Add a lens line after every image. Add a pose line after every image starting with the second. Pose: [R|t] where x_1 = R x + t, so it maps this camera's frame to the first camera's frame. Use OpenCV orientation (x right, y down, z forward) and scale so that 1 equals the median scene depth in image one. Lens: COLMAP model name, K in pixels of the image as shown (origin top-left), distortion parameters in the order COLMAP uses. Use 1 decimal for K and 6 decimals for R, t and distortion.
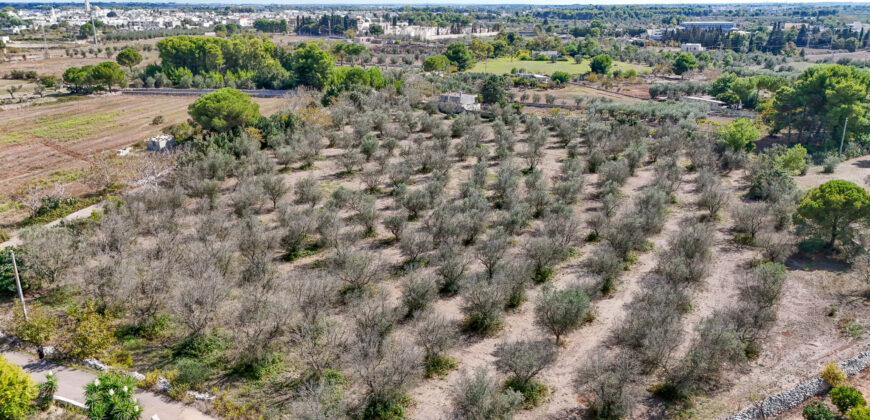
lens RADIAL K [[624.3, 0, 433.7], [0, 624.3, 211.6], [0, 0, 1]] dist [0.056709, -0.035613]
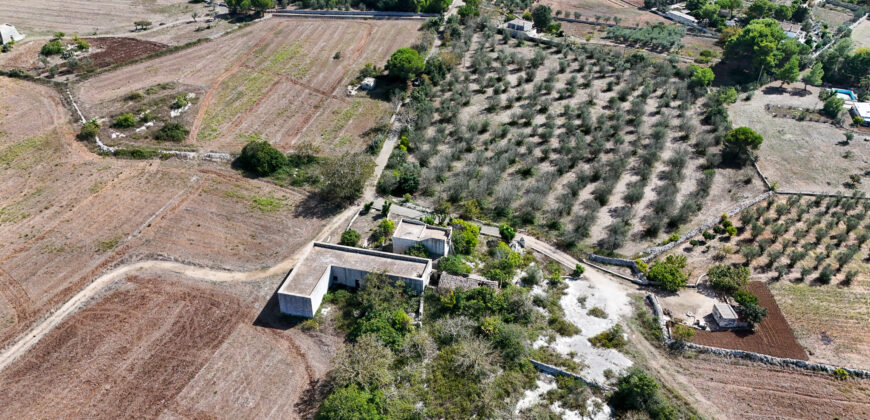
lens RADIAL K [[624.3, 0, 432.7], [0, 624.3, 207.6], [0, 0, 1]] dist [0.056709, -0.035613]
pose [[0.997174, -0.028491, 0.069522, -0.686617], [0.007802, 0.959576, 0.281341, -0.454111], [-0.074727, -0.280004, 0.957086, -1.250226]]
